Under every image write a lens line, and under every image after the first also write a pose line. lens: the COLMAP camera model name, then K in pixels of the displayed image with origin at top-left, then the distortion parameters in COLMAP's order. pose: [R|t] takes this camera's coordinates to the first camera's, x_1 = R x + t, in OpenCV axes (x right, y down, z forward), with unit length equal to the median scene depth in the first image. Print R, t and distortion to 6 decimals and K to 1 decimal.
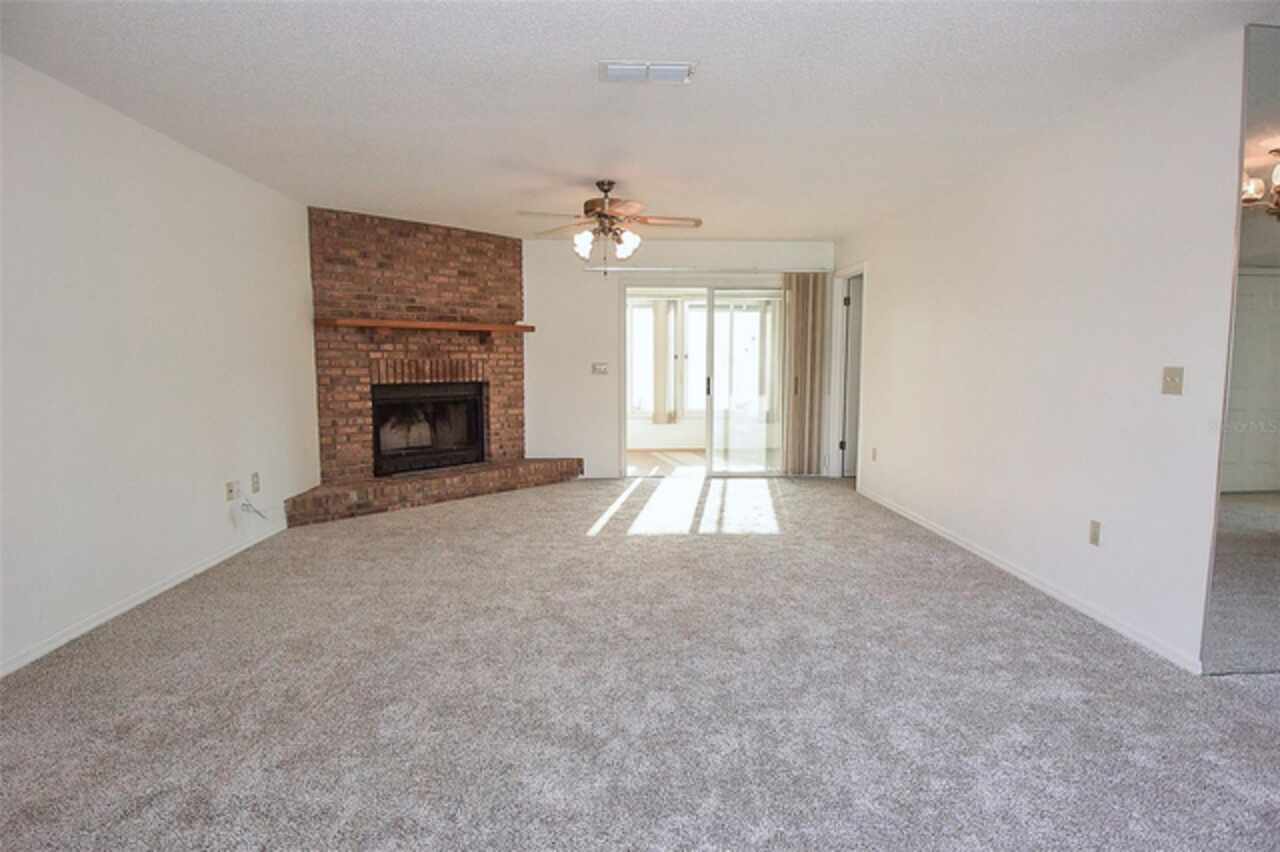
lens RADIAL K [[684.6, 0, 640.0], [0, 684.6, 426.0], [0, 0, 1]] dist [0.001308, -0.030121]
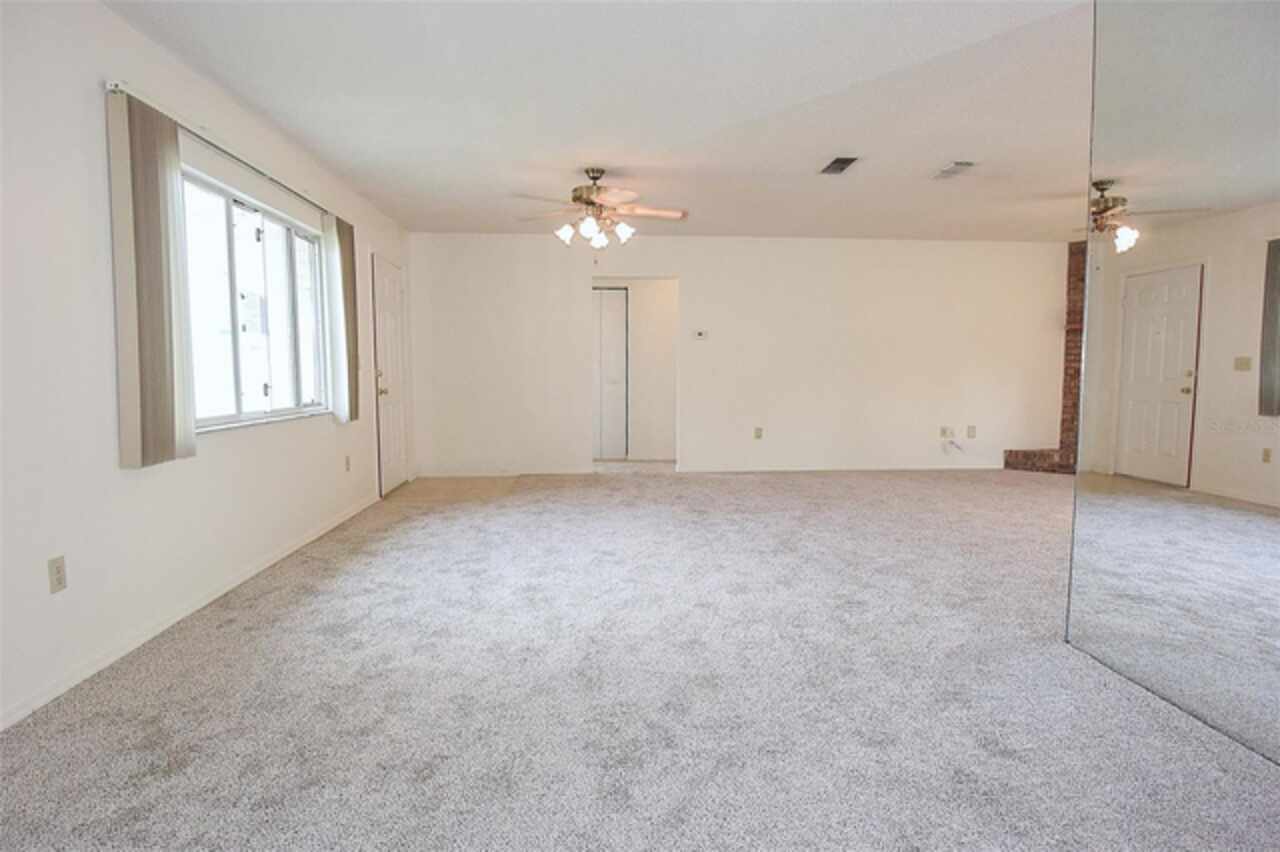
lens RADIAL K [[684.6, 0, 640.0], [0, 684.6, 426.0], [0, 0, 1]] dist [0.001308, -0.030121]
pose [[0.026920, 0.085345, -0.995988, 0.753035], [-0.095201, 0.992039, 0.082433, 0.008144], [0.995094, 0.092599, 0.034830, 0.121380]]
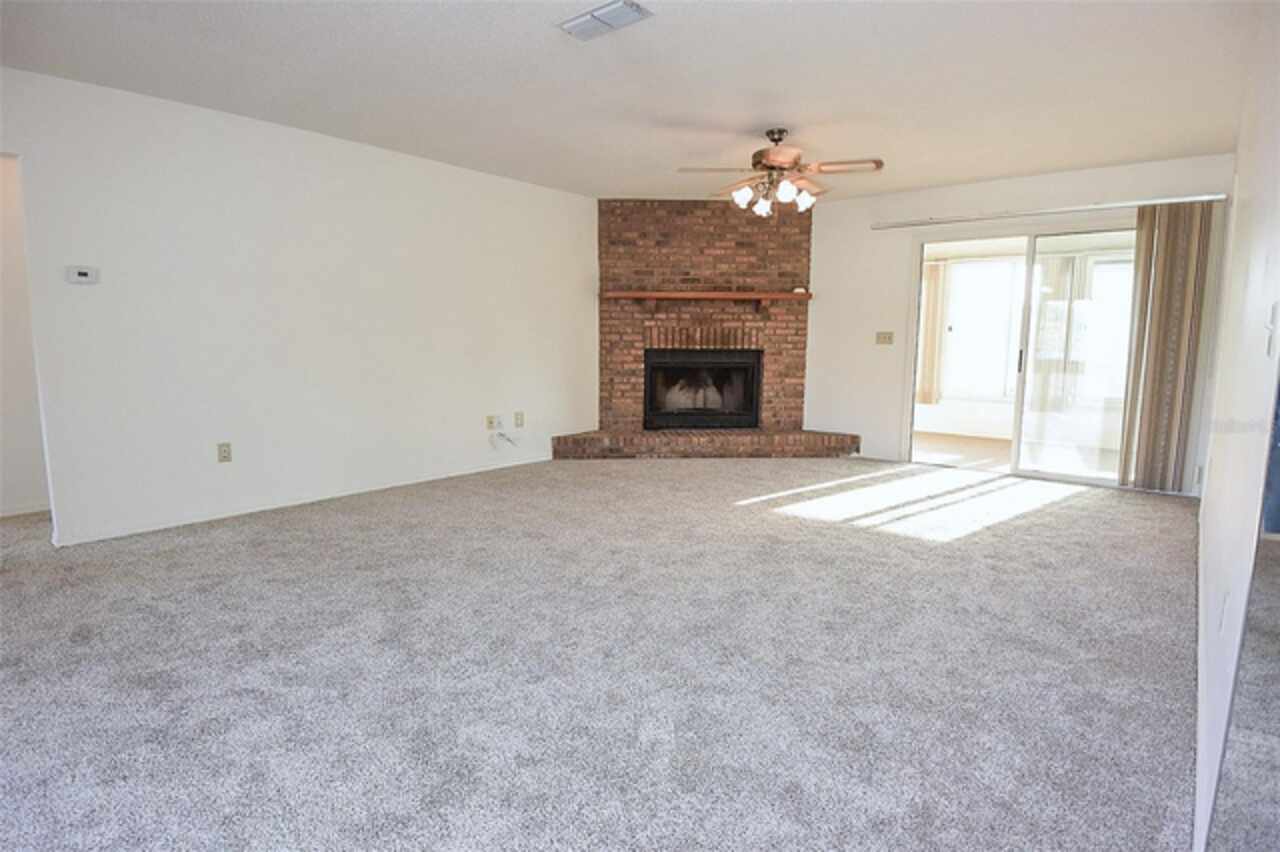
lens RADIAL K [[671.5, 0, 636.4], [0, 671.5, 432.3], [0, 0, 1]] dist [-0.015840, -0.000472]
pose [[0.734801, 0.097583, -0.671227, 0.347234], [-0.070872, 0.995226, 0.067102, 0.003945], [0.674570, -0.001736, 0.738209, 0.147074]]
